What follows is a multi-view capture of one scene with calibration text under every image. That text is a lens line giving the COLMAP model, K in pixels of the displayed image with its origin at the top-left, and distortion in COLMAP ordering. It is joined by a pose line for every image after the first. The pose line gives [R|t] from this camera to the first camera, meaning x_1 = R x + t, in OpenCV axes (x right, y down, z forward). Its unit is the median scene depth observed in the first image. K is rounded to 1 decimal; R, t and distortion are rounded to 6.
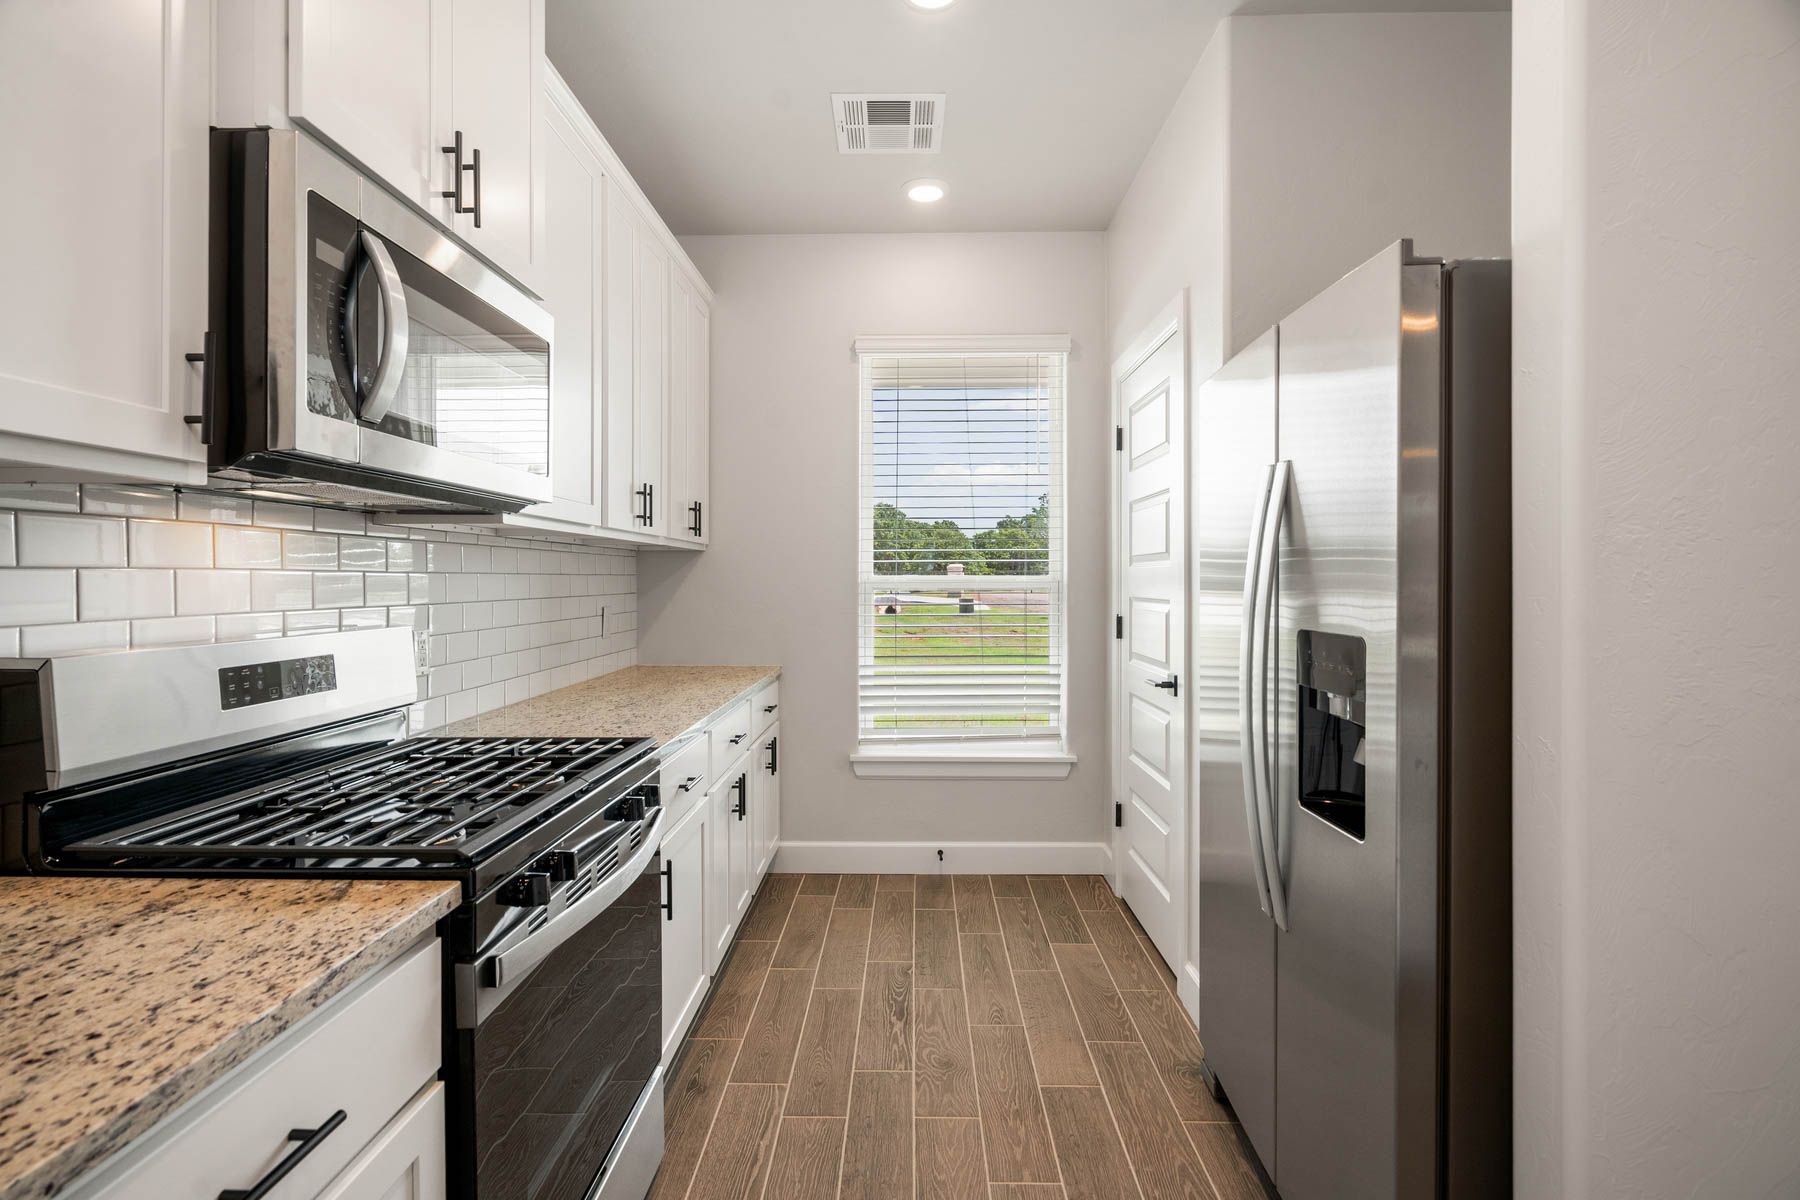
lens RADIAL K [[819.3, 0, 897.8], [0, 819.3, 579.6], [0, 0, 1]] dist [0.000387, 0.000033]
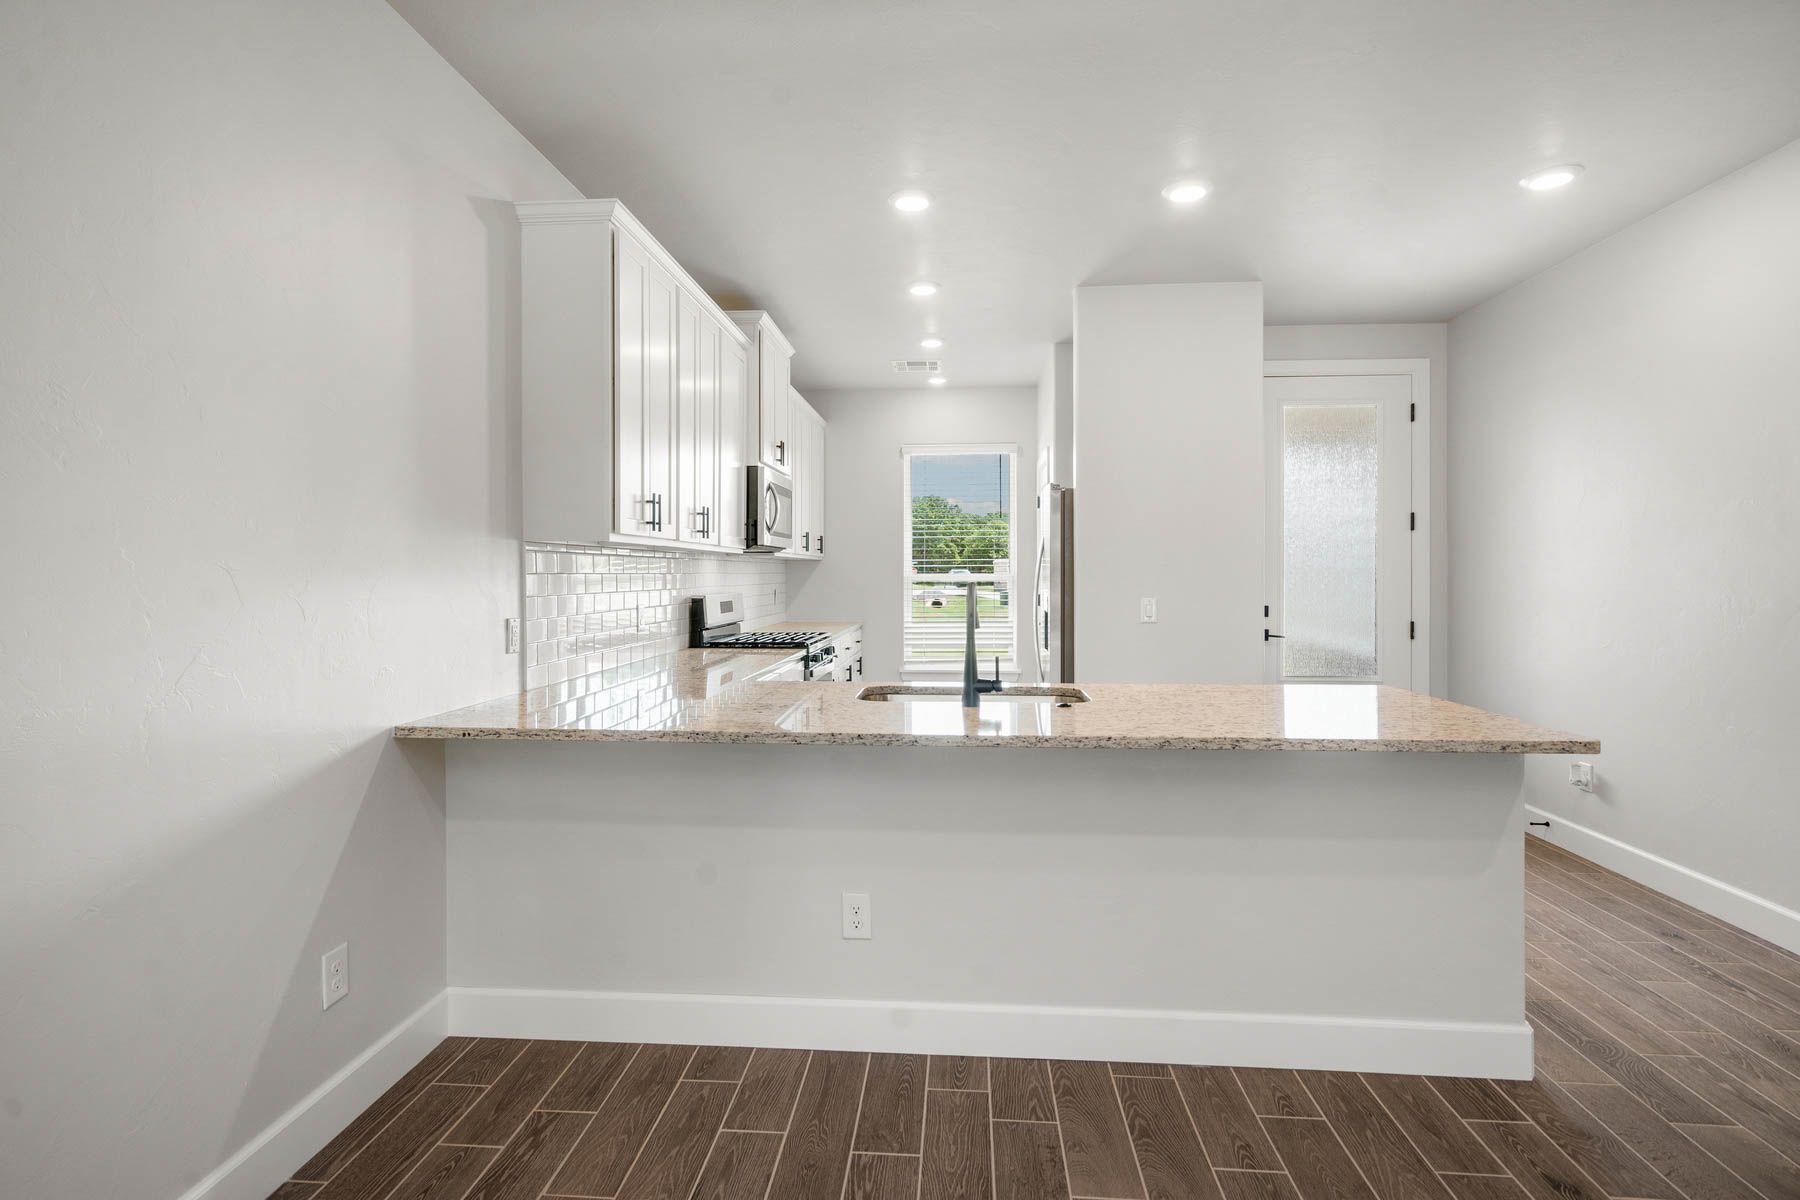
lens RADIAL K [[819.3, 0, 897.8], [0, 819.3, 579.6], [0, 0, 1]] dist [0.000387, 0.000033]
pose [[0.998332, -0.000521, -0.057739, 0.051040], [0.000924, 0.999975, 0.006951, -0.003268], [0.057734, -0.006993, 0.998308, -0.947183]]
